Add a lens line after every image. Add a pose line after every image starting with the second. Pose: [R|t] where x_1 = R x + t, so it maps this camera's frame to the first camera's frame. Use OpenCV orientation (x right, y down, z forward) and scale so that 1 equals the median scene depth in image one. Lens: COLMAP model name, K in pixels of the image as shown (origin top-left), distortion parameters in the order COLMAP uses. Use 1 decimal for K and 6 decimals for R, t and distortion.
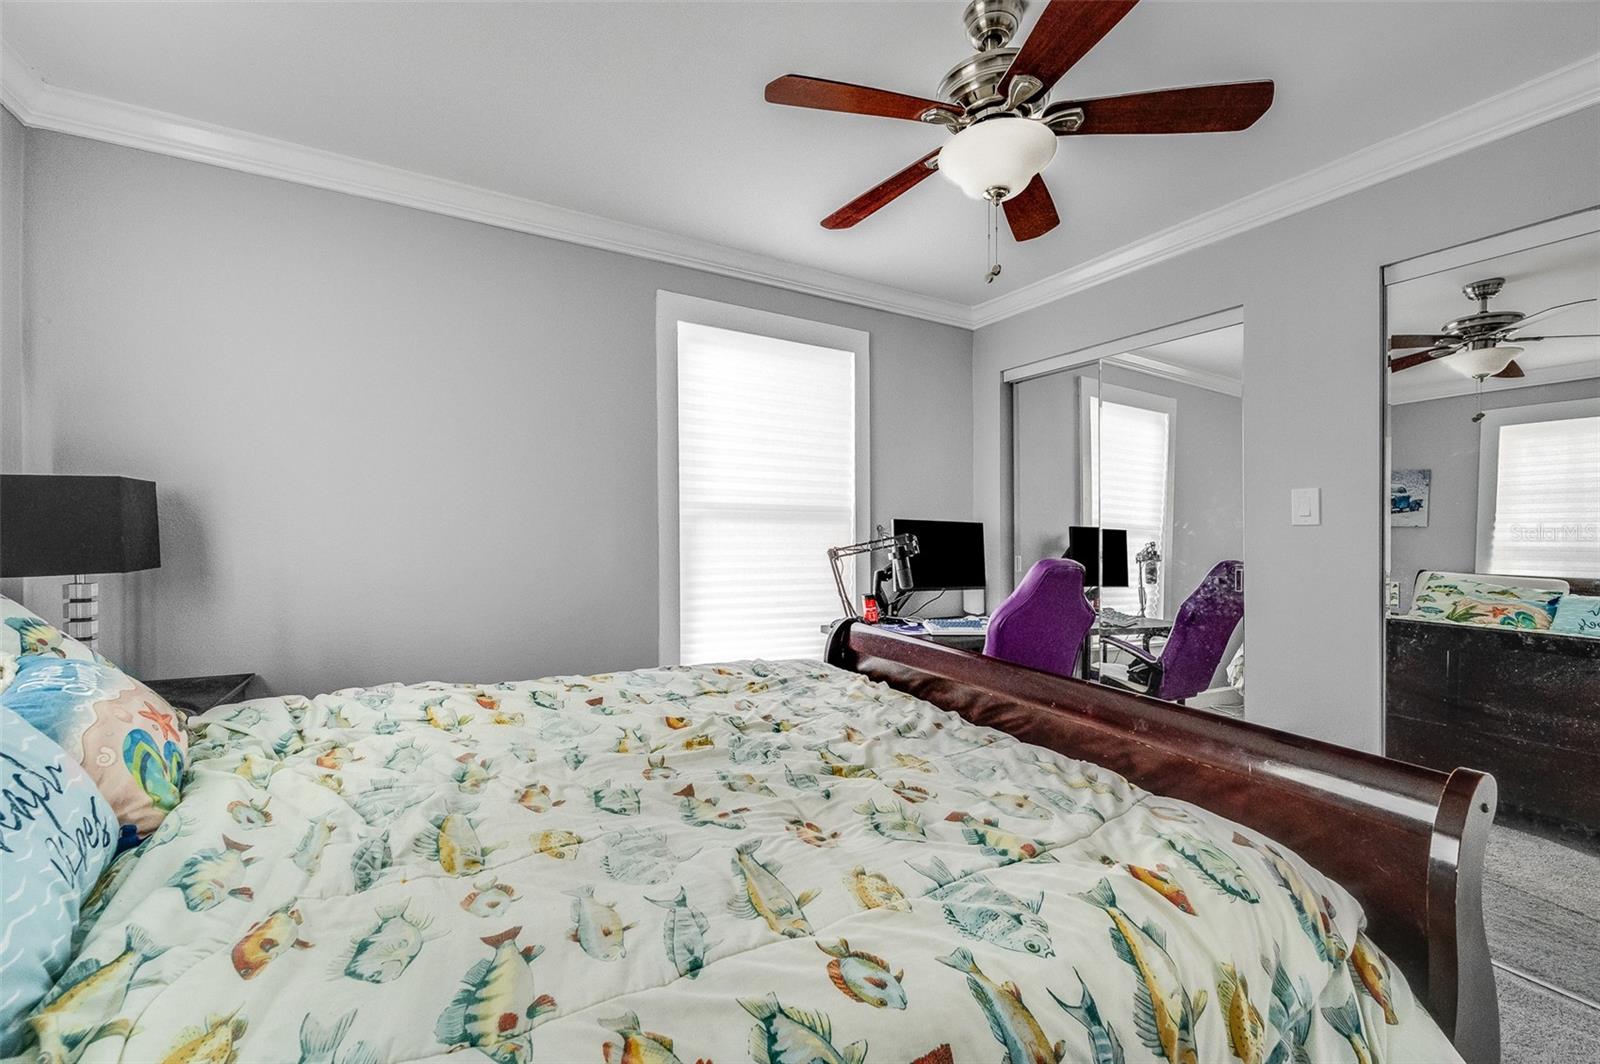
lens RADIAL K [[643.4, 0, 800.0], [0, 643.4, 532.0], [0, 0, 1]] dist [-0.001035, -0.000075]
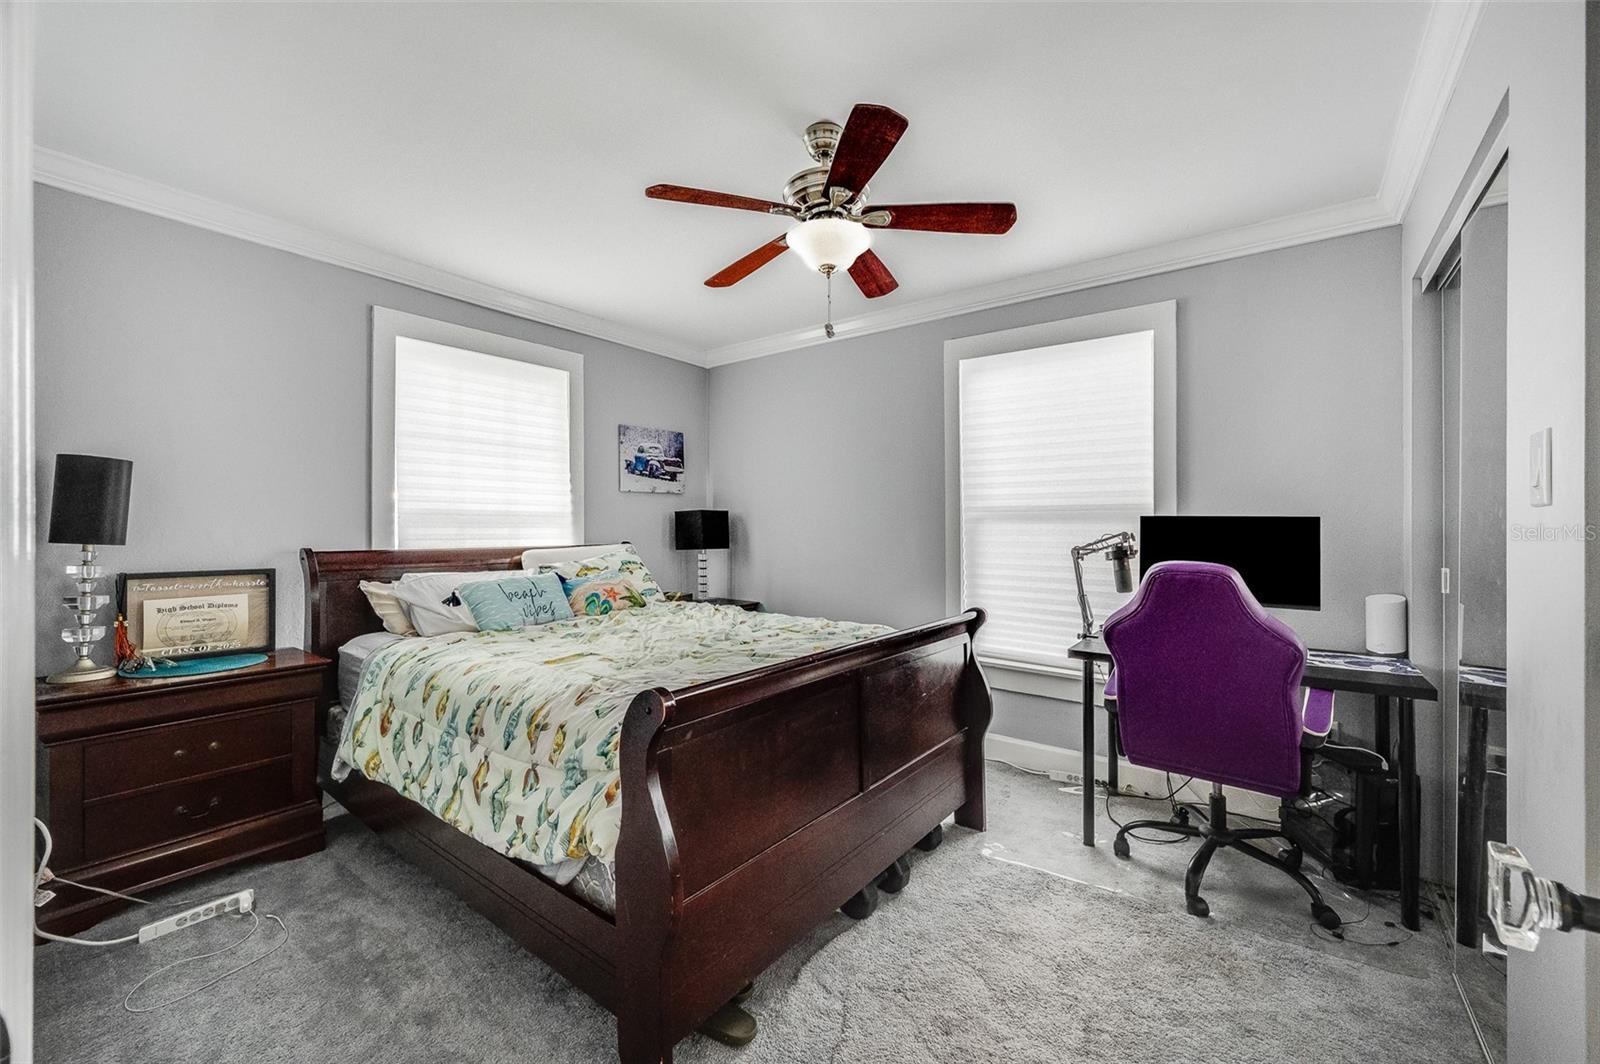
lens RADIAL K [[643.4, 0, 800.0], [0, 643.4, 532.0], [0, 0, 1]] dist [-0.001035, -0.000075]
pose [[0.373806, -0.006547, -0.927484, 0.834106], [-0.000957, 0.999972, -0.007444, 0.009510], [0.927507, 0.003670, 0.373789, 0.255610]]
